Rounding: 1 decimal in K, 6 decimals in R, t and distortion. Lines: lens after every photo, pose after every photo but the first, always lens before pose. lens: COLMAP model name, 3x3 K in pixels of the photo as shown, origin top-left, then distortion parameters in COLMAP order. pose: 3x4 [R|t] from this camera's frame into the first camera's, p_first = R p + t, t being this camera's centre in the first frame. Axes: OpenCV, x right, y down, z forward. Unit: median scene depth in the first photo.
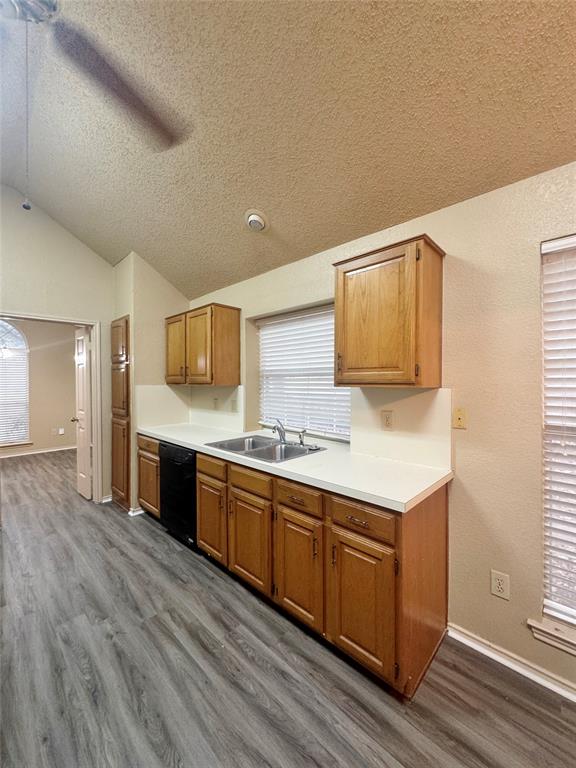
lens RADIAL K [[308.7, 0, 286.8], [0, 308.7, 382.9], [0, 0, 1]] dist [-0.004412, 0.000188]
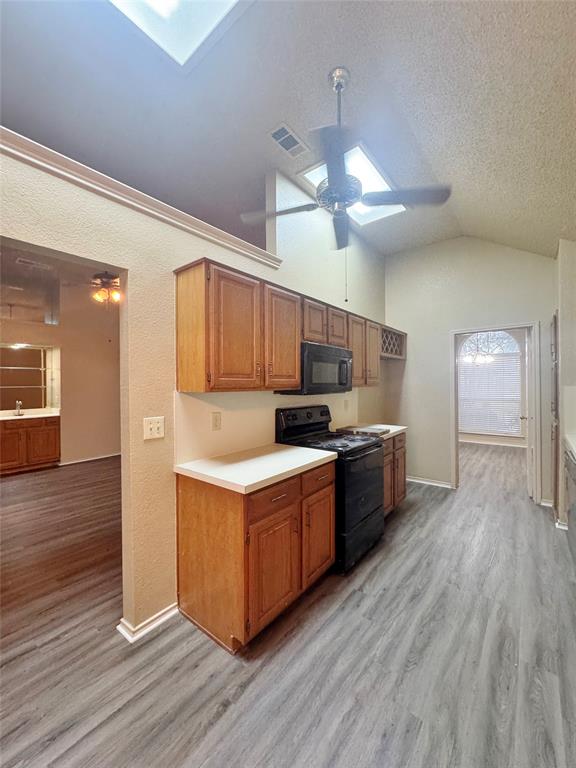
lens RADIAL K [[308.7, 0, 286.3], [0, 308.7, 383.2], [0, 0, 1]] dist [-0.004412, 0.000188]
pose [[0.088311, 0.004372, -0.996083, 0.666241], [-0.002584, 0.999988, 0.004160, -0.002572], [0.996090, 0.002206, 0.088321, 0.222907]]
